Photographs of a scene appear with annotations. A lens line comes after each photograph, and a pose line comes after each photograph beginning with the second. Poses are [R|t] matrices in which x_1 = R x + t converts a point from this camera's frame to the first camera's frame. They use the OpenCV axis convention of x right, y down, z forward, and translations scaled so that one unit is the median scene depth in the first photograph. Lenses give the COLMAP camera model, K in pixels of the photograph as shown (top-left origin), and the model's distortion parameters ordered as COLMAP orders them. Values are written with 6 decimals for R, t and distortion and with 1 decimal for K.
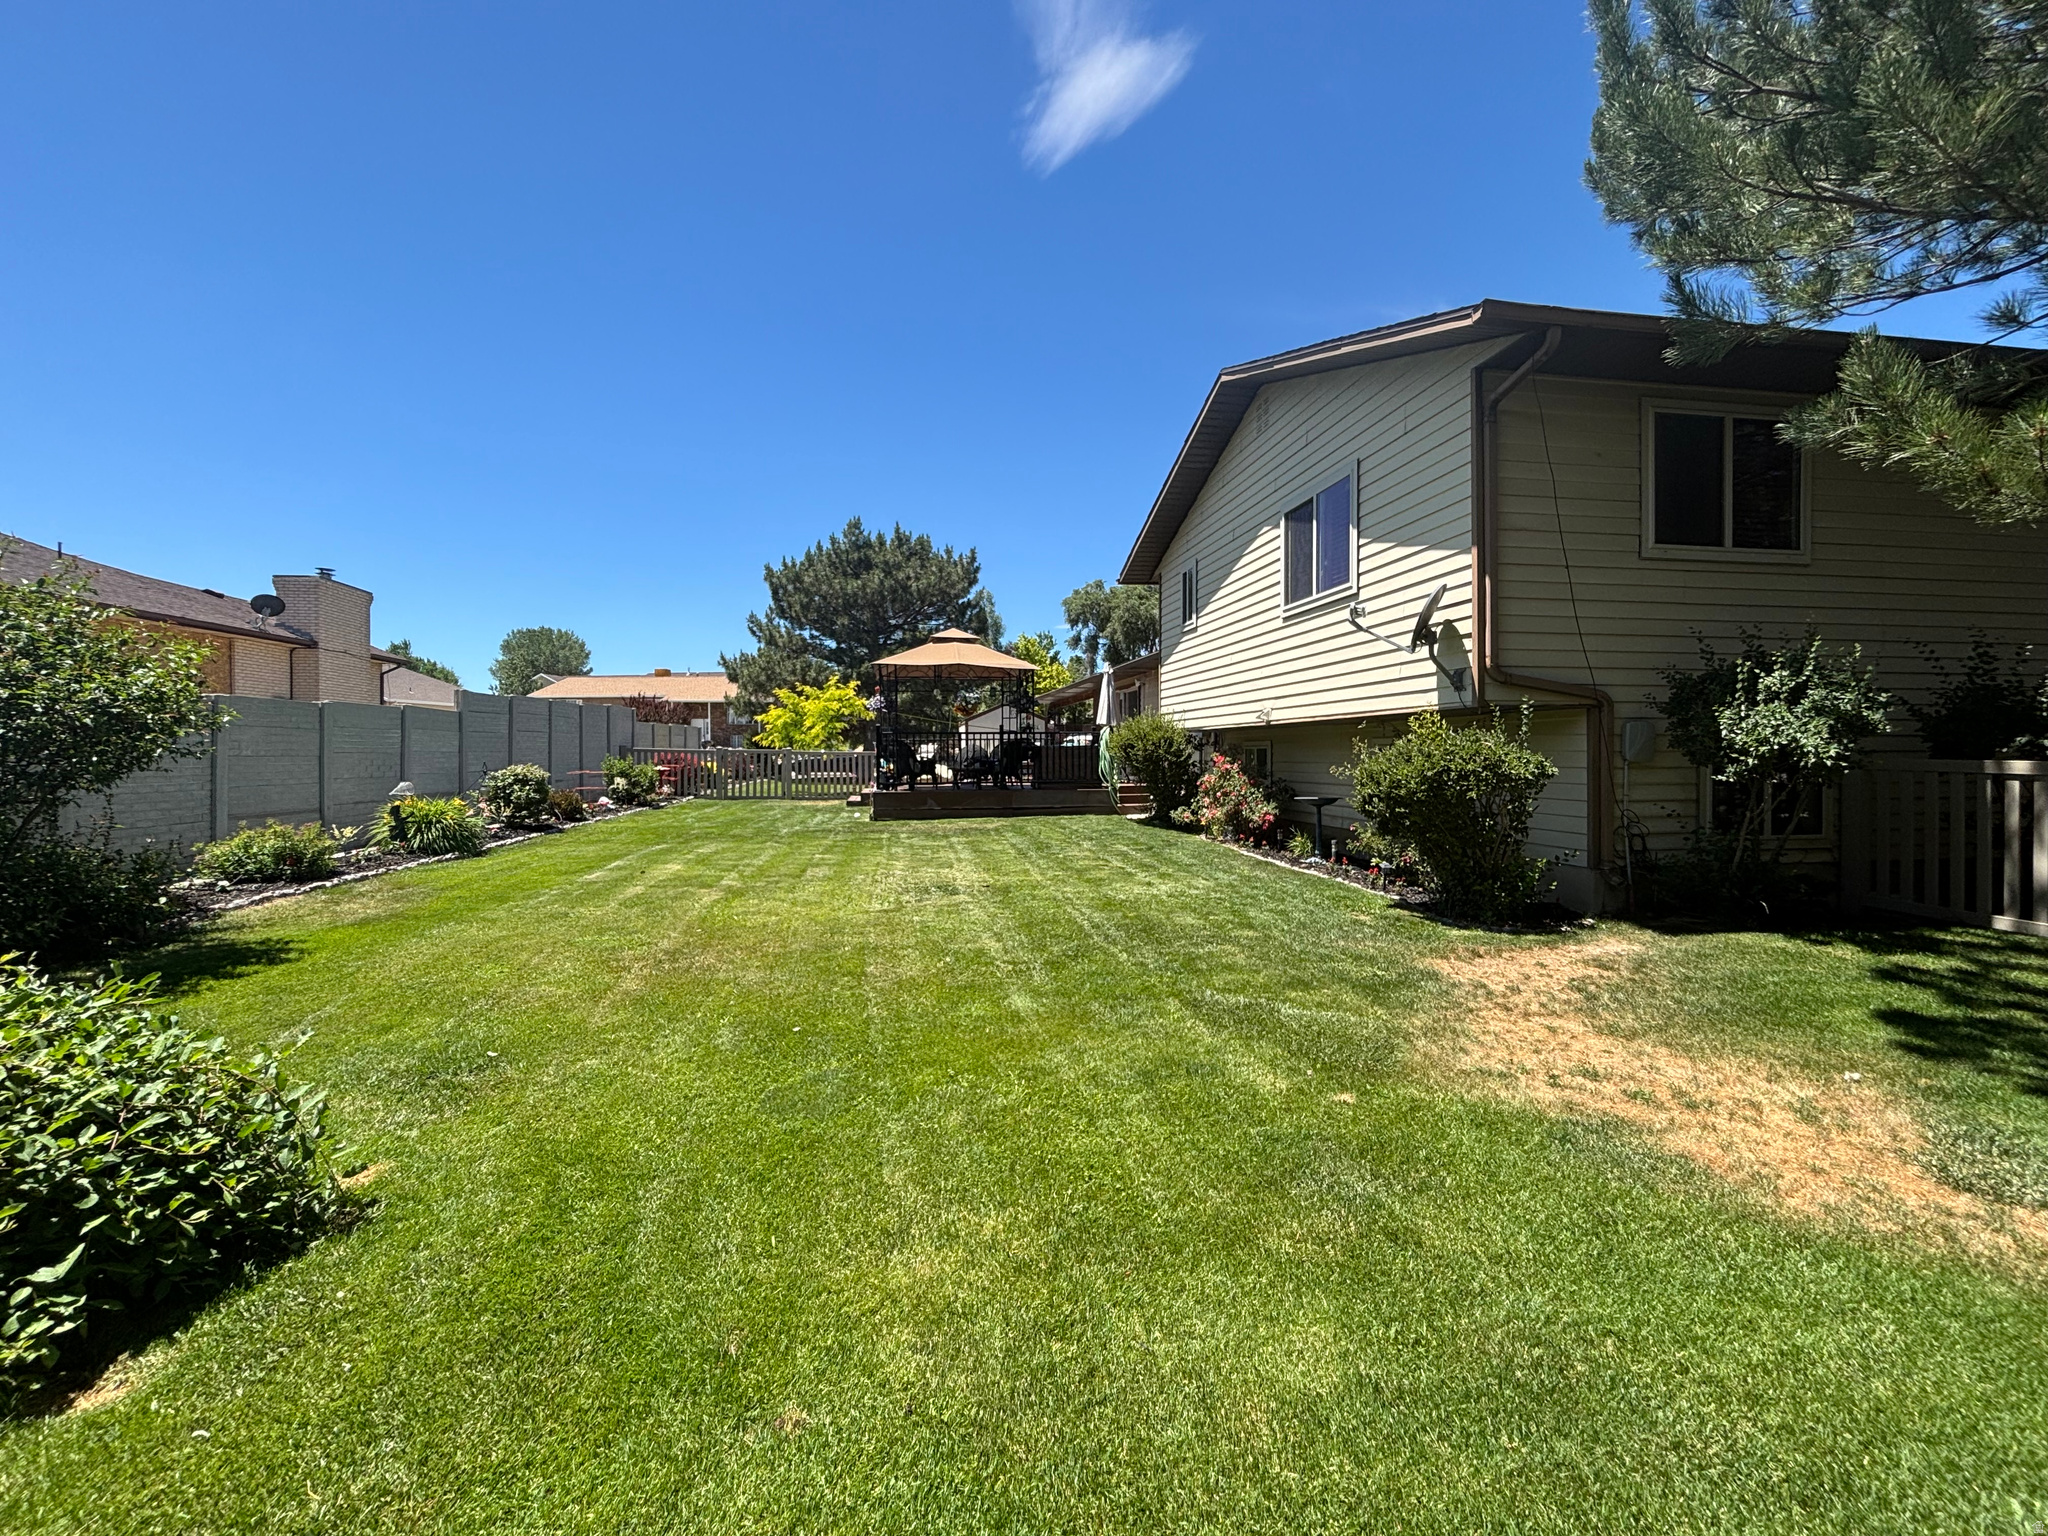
lens RADIAL K [[861.4, 0, 1022.5], [0, 861.4, 753.3], [0, 0, 1]] dist [-0.001287, -0.000218]
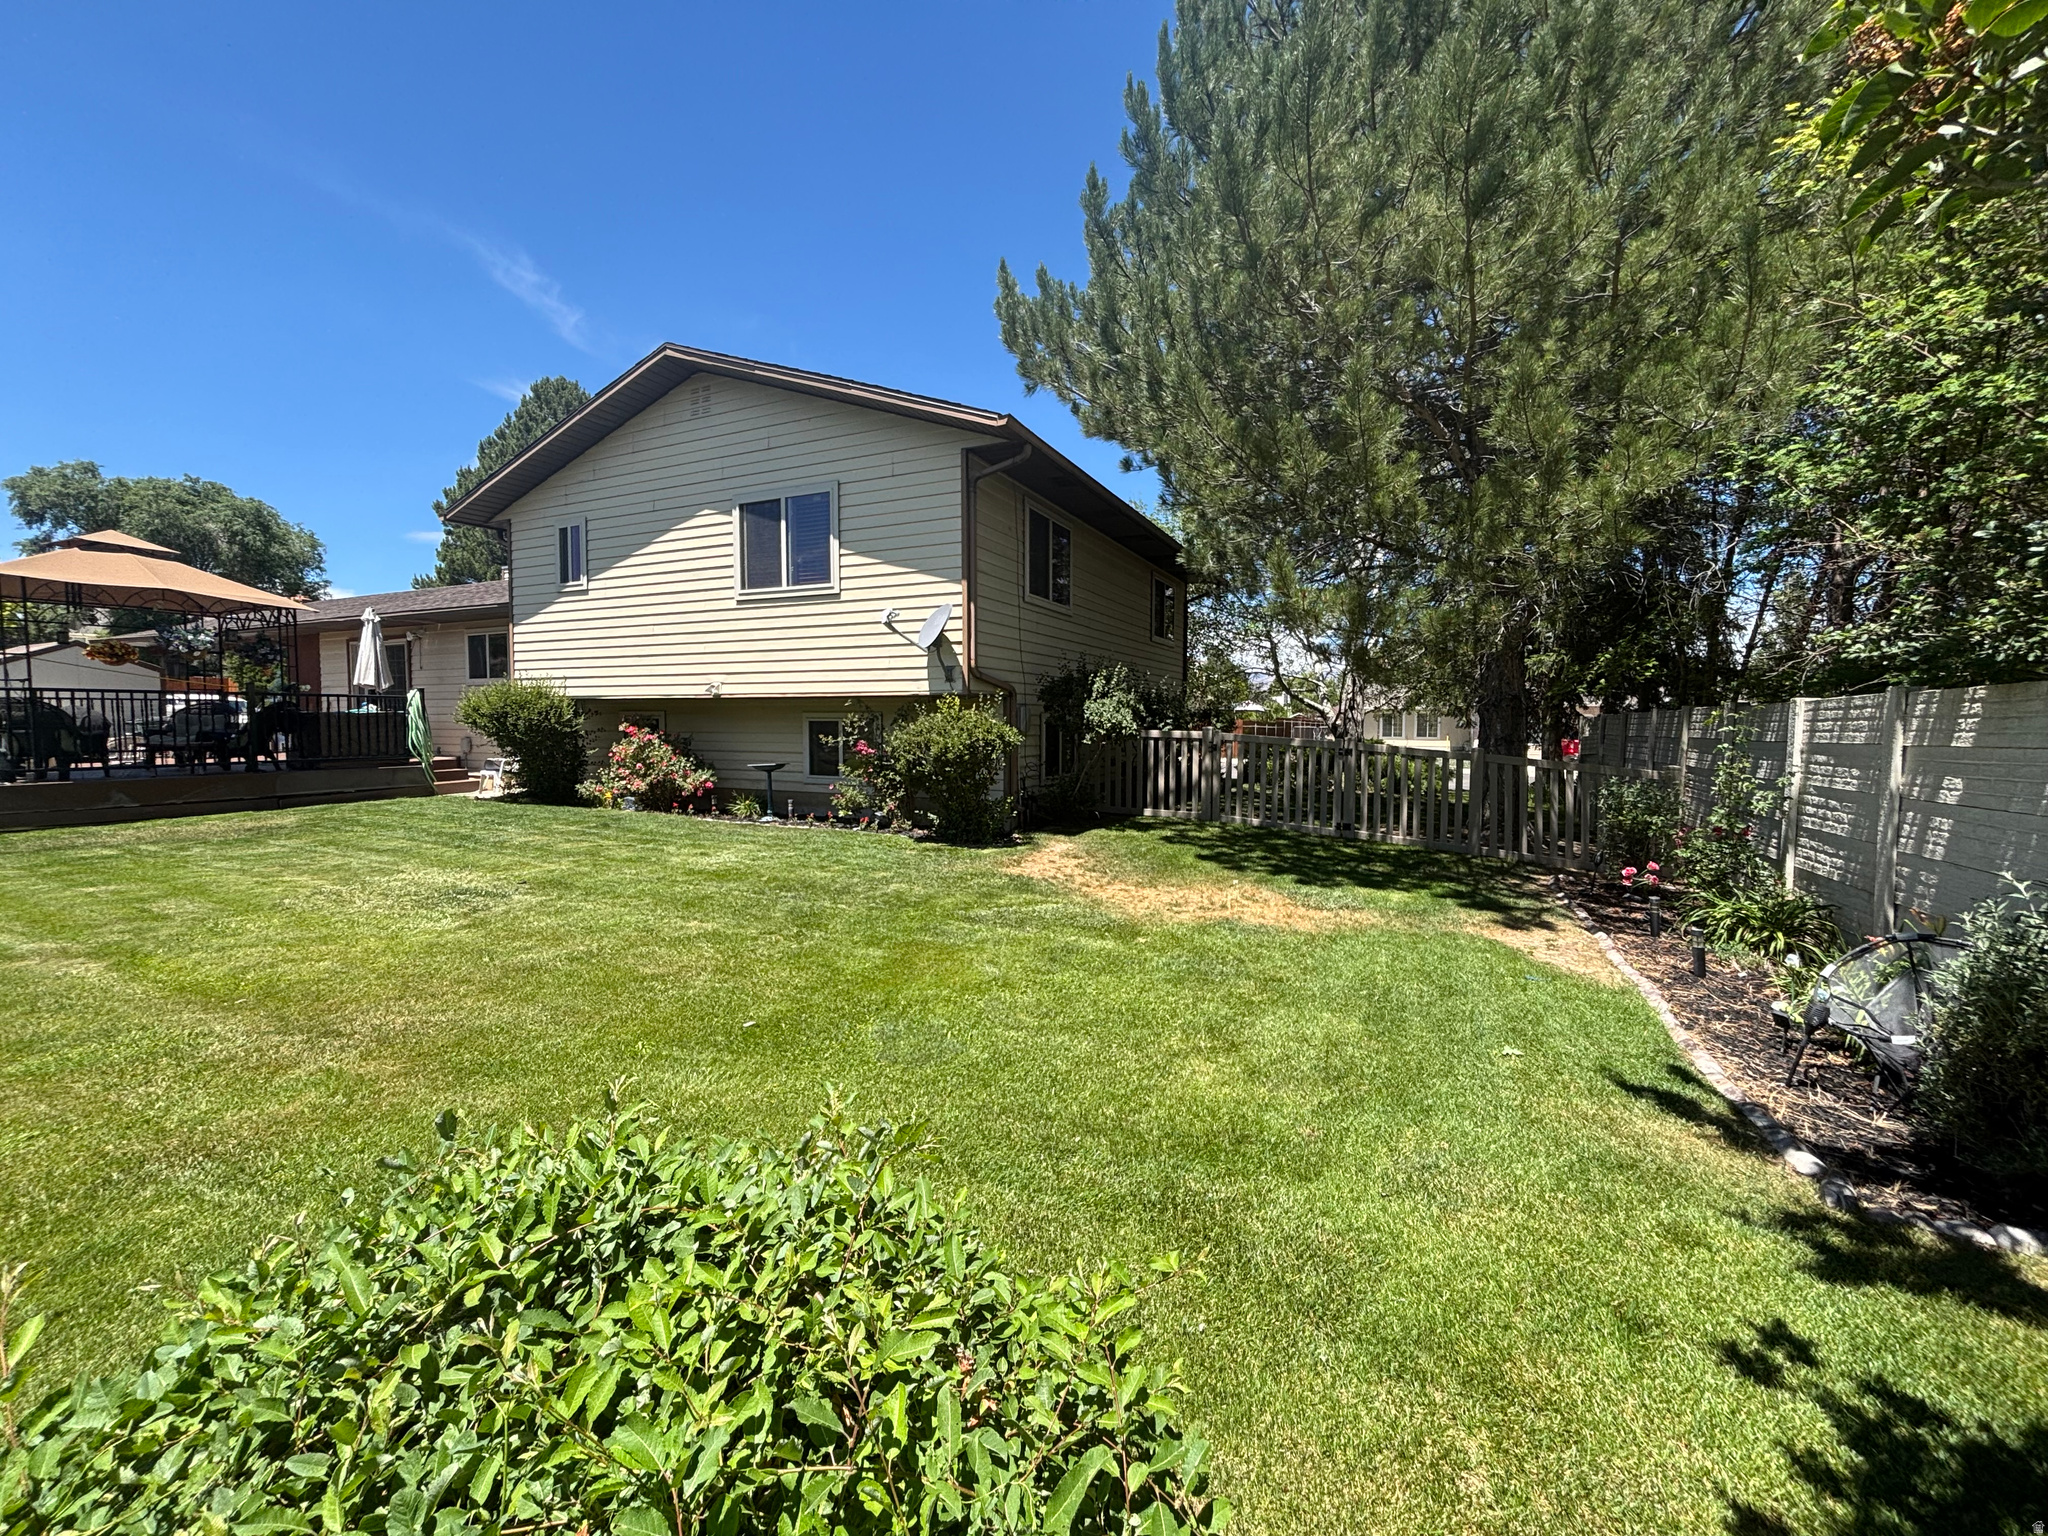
lens RADIAL K [[825.2, 0, 1024.0], [0, 825.2, 768.0], [0, 0, 1]] dist [-0.000147, -0.000112]
pose [[0.569607, -0.044975, 0.820686, -0.411266], [-0.005140, 0.998287, 0.058275, -0.009873], [-0.821901, -0.037413, 0.568400, 0.114303]]
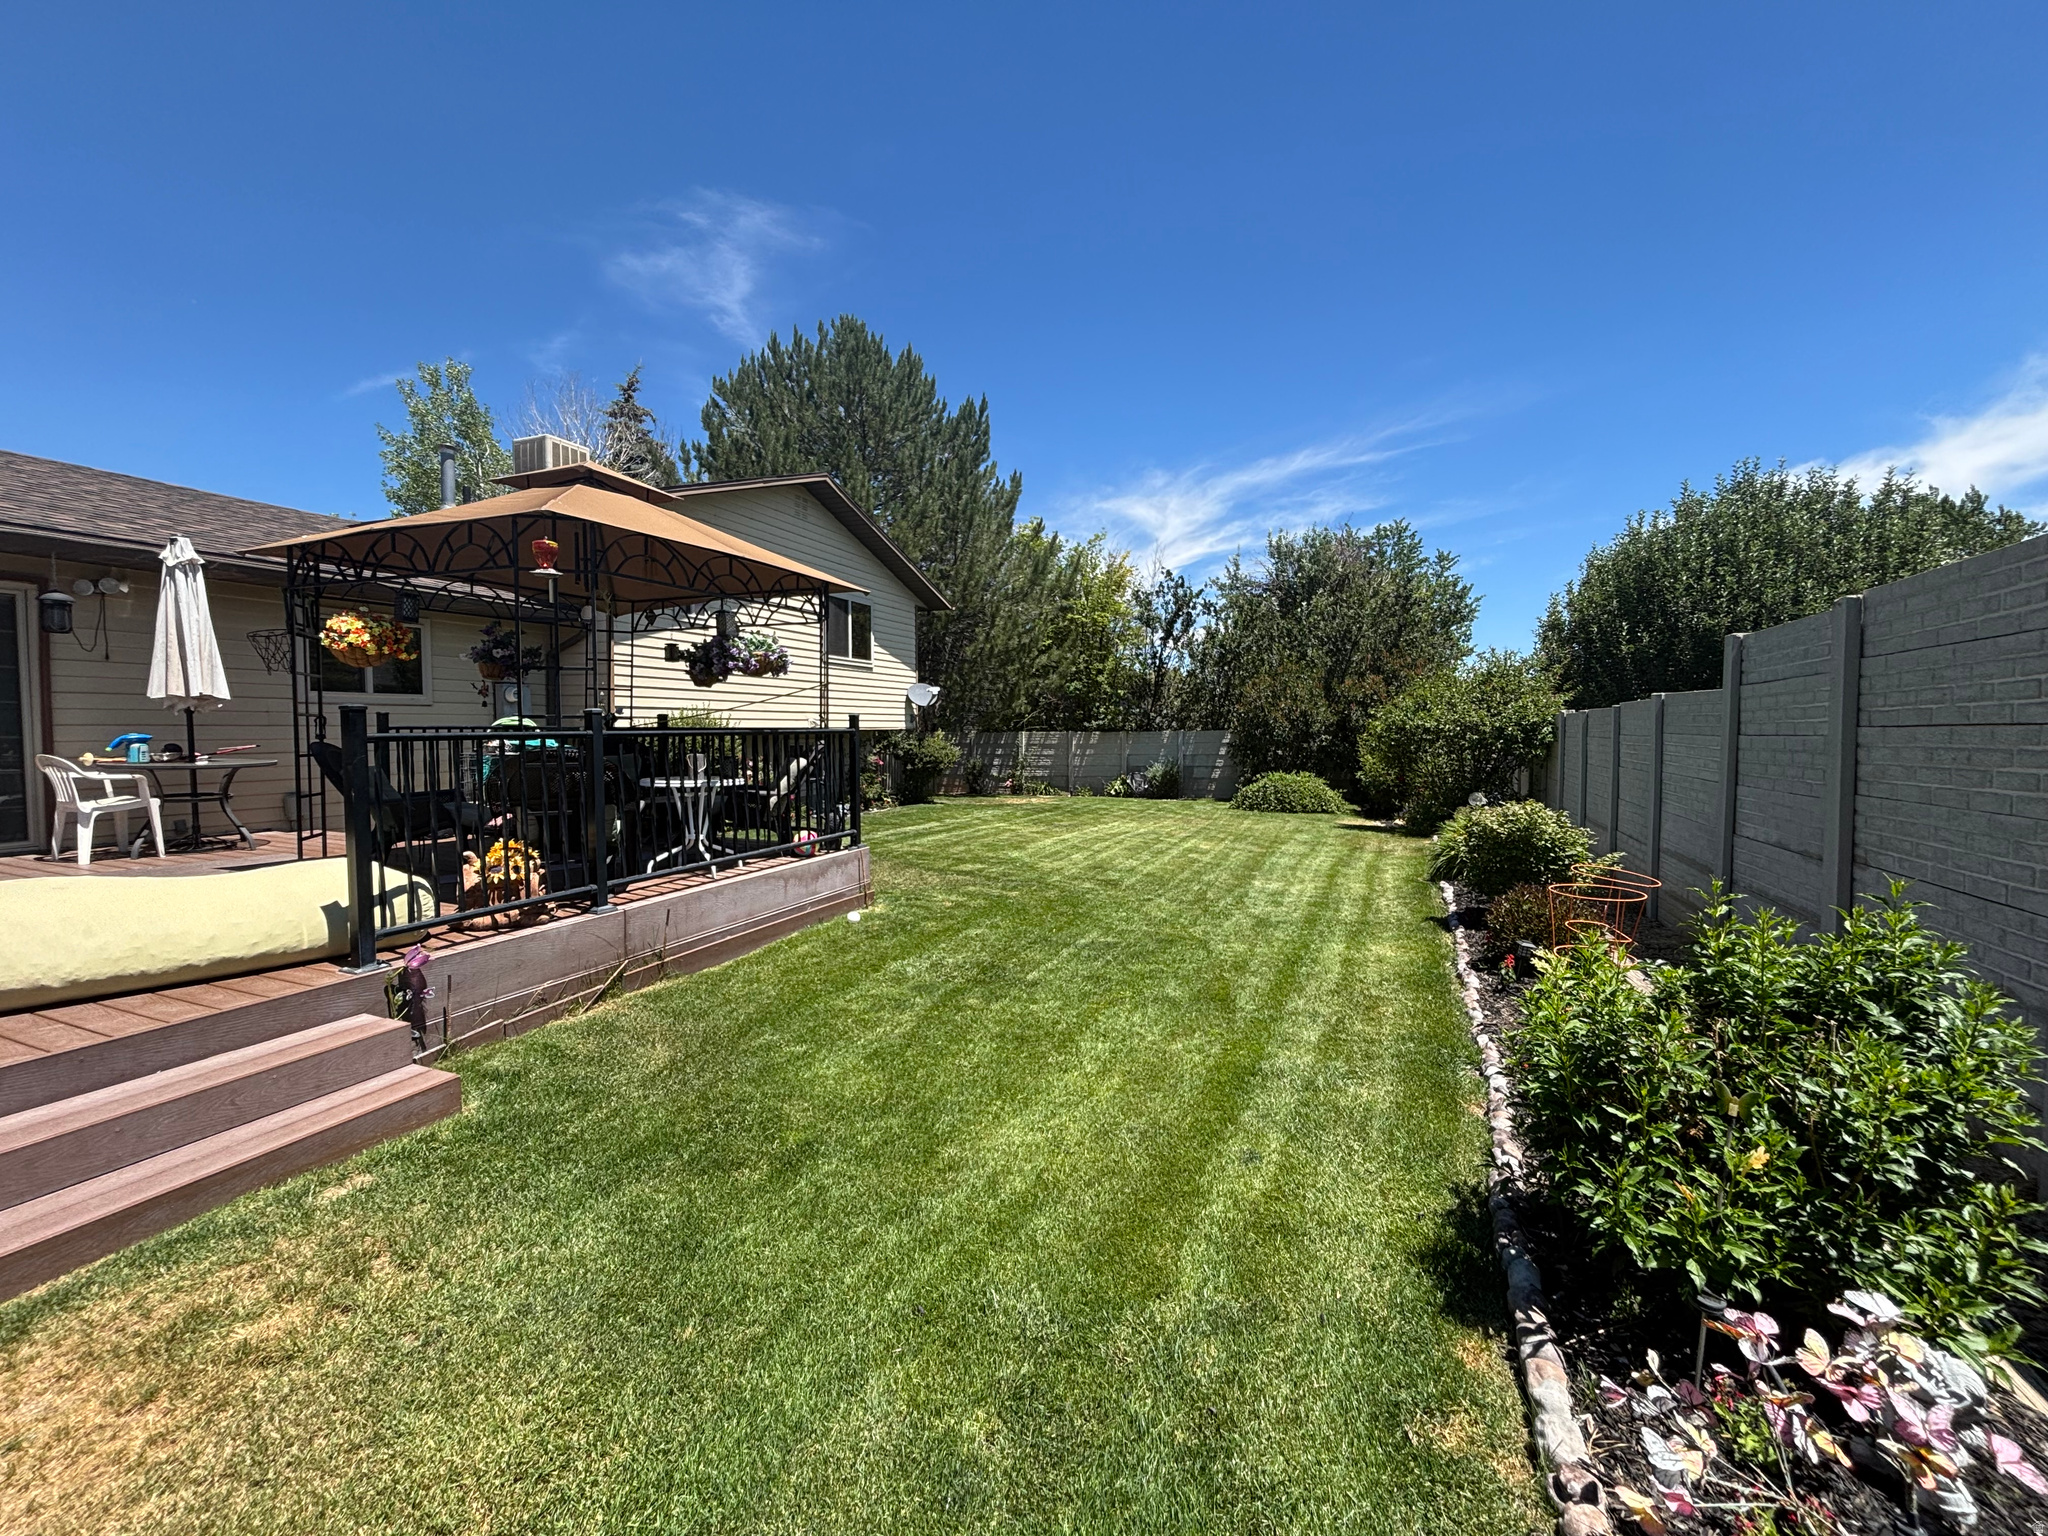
lens RADIAL K [[825.2, 0, 1024.0], [0, 825.2, 768.0], [0, 0, 1]] dist [-0.000147, -0.000112]
pose [[-0.848286, -0.026443, 0.528878, -0.912028], [-0.001648, 0.998879, 0.047301, -0.042477], [-0.529536, 0.039253, -0.847379, 2.385246]]
